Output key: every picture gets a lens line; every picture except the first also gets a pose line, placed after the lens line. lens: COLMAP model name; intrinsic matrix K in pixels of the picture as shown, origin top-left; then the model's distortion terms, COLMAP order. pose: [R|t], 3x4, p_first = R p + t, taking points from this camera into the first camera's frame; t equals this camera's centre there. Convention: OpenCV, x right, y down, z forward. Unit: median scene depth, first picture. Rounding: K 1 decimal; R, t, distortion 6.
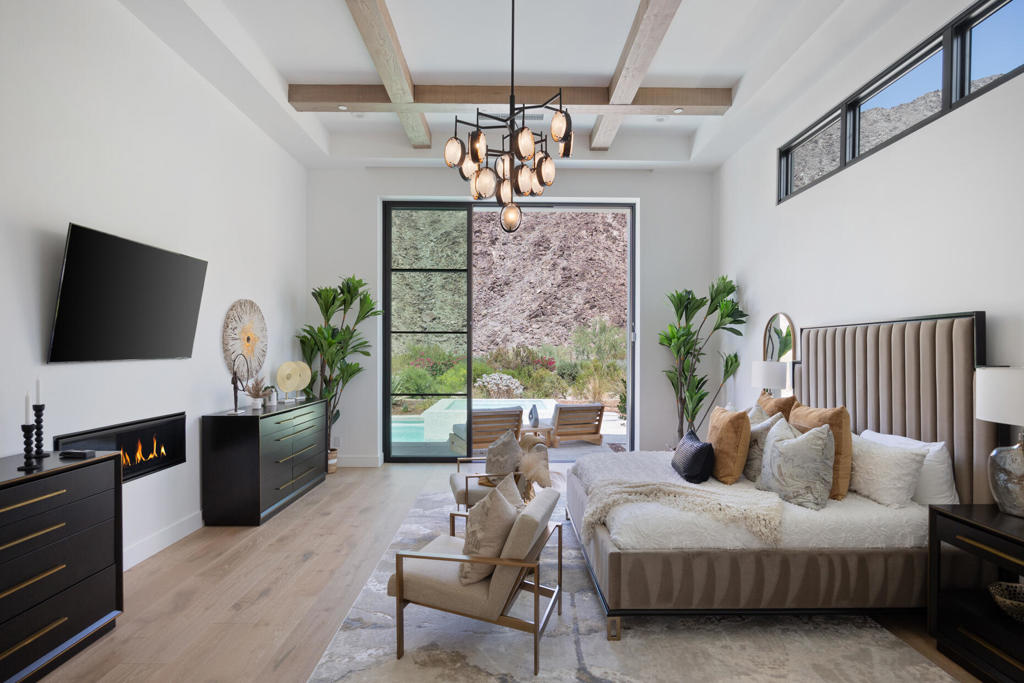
lens RADIAL K [[544.1, 0, 512.7], [0, 544.1, 351.3], [0, 0, 1]] dist [-0.010498, -0.000998]
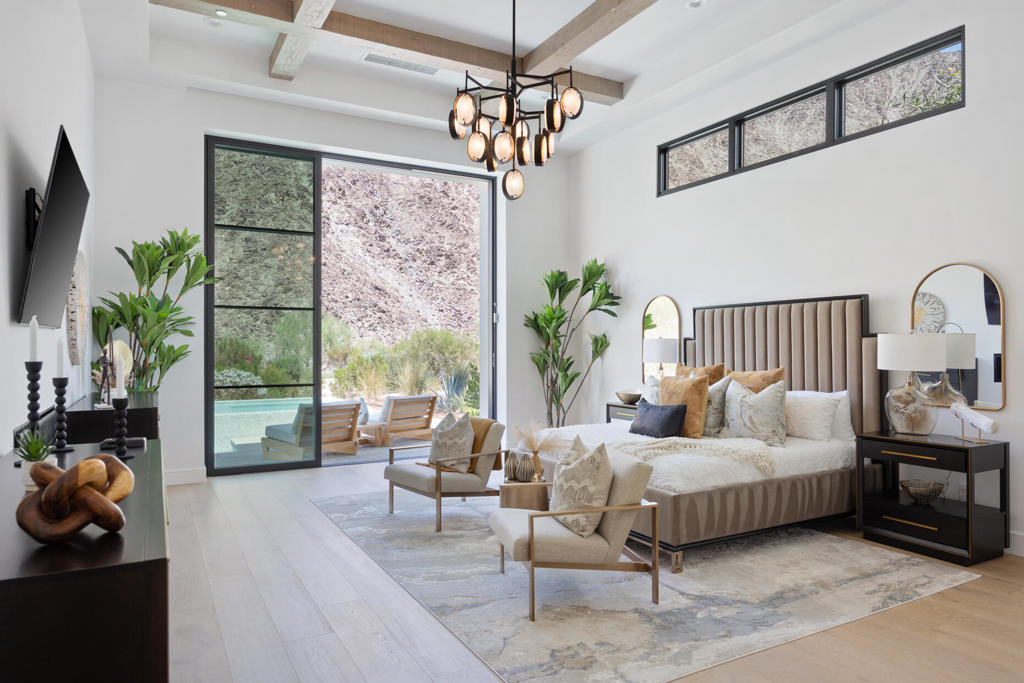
lens RADIAL K [[656.9, 0, 513.6], [0, 656.9, 340.3], [0, 0, 1]] dist [-0.008781, 0.001442]
pose [[0.877471, 0.001627, 0.479628, -0.453236], [0.003268, 0.999951, -0.009370, 0.034909], [-0.479619, 0.009789, 0.877422, -0.024433]]
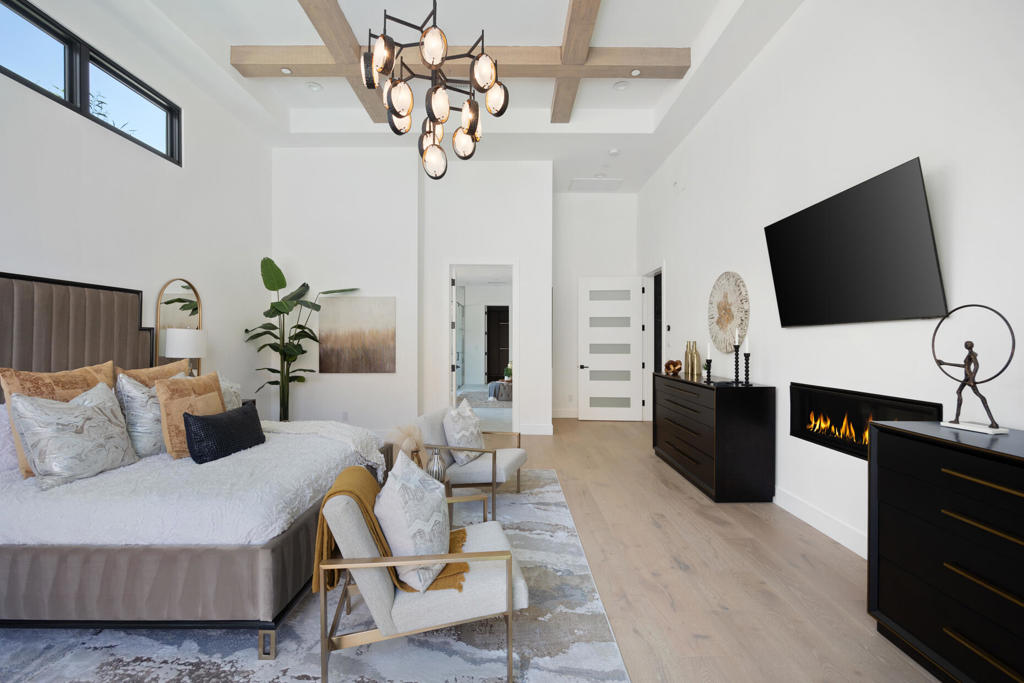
lens RADIAL K [[479.9, 0, 511.7], [0, 479.9, 341.8], [0, 0, 1]] dist [0.000002, -0.000027]
pose [[-0.999941, -0.005519, 0.009373, -0.106817], [-0.005544, 0.999981, -0.002638, 0.039465], [-0.009358, -0.002690, -0.999953, 1.415672]]
